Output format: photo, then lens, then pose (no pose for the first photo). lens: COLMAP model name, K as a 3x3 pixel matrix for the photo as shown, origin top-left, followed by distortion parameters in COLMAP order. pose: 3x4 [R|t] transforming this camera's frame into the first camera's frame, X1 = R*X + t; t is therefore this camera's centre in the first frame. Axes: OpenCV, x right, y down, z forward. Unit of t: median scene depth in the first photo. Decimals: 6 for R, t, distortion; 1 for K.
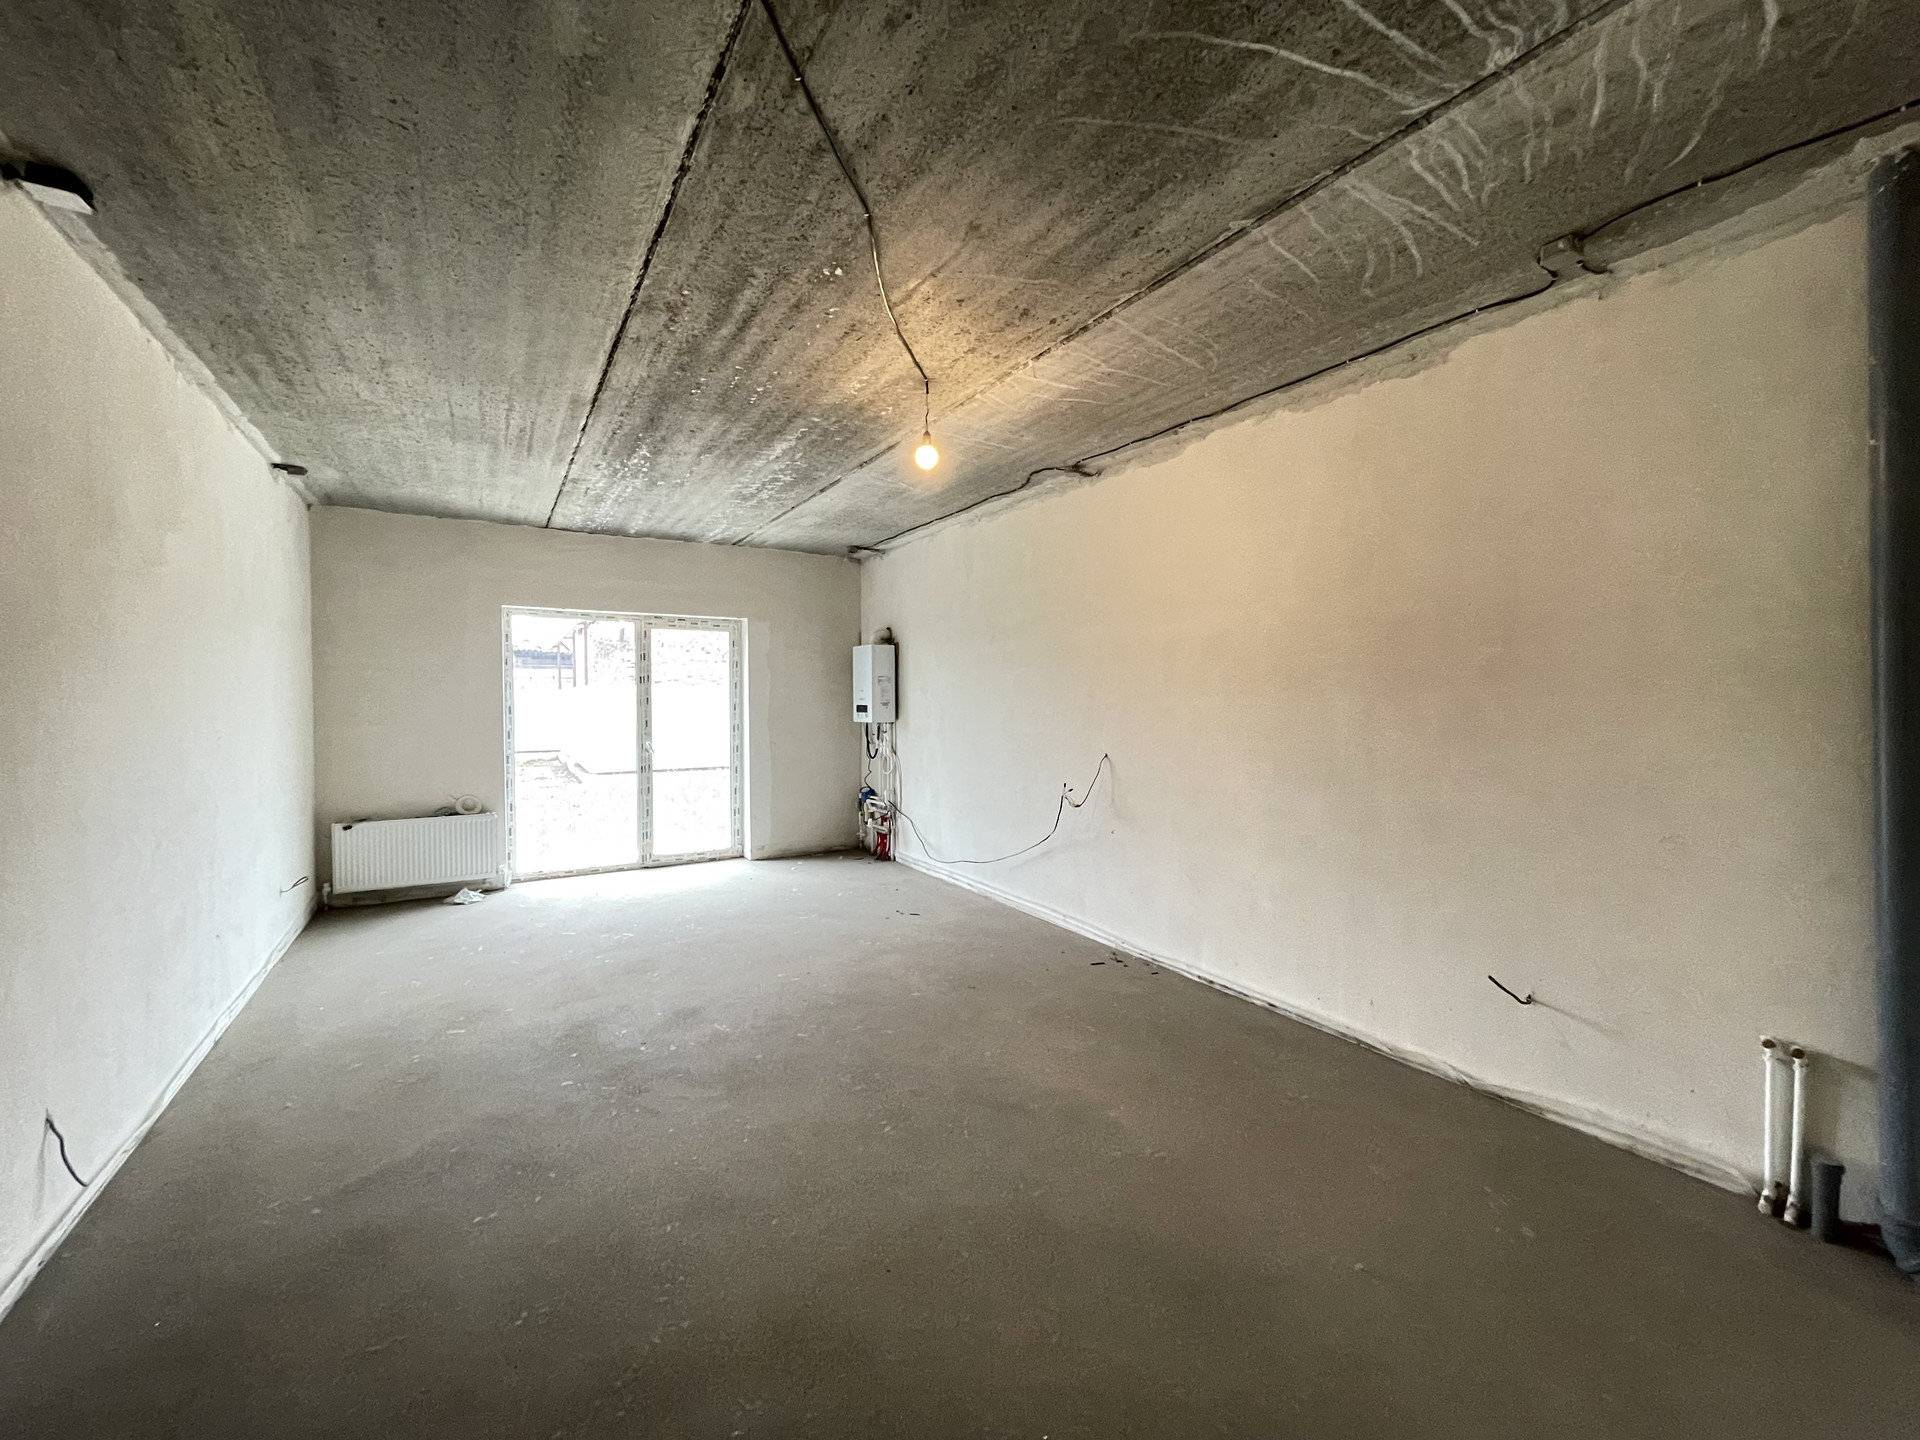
lens RADIAL K [[768.6, 0, 954.2], [0, 768.6, 709.2], [0, 0, 1]] dist [-0.001940, -0.000674]
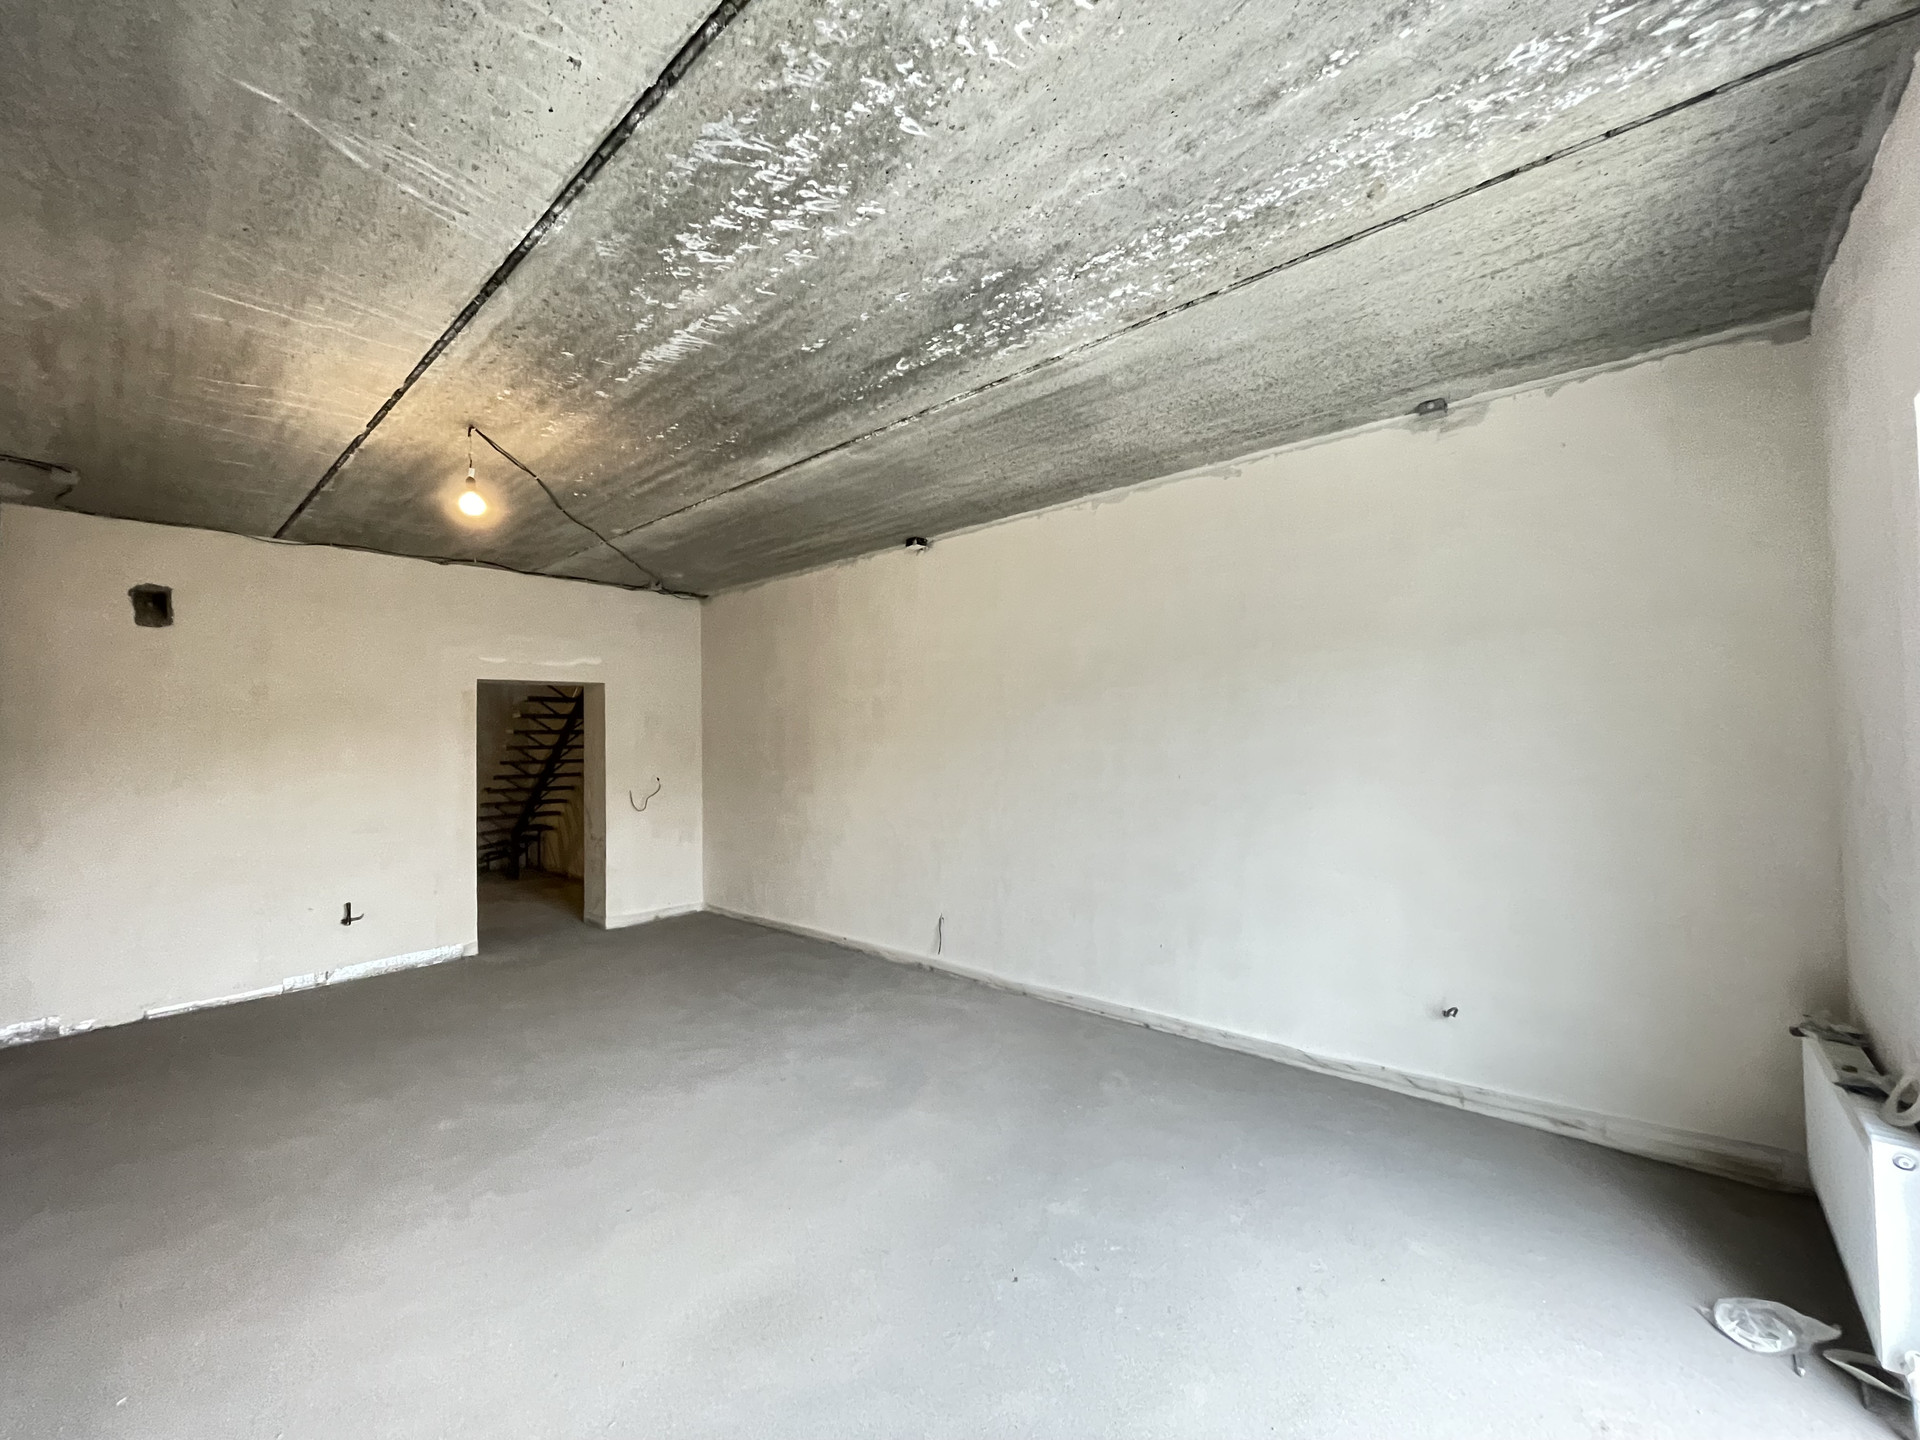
lens RADIAL K [[768.6, 0, 954.2], [0, 768.6, 709.2], [0, 0, 1]] dist [-0.001940, -0.000674]
pose [[-0.958274, 0.009131, -0.285704, -0.269683], [0.015199, 0.999703, -0.019028, -0.037911], [0.285446, -0.022576, -0.958129, 1.670797]]
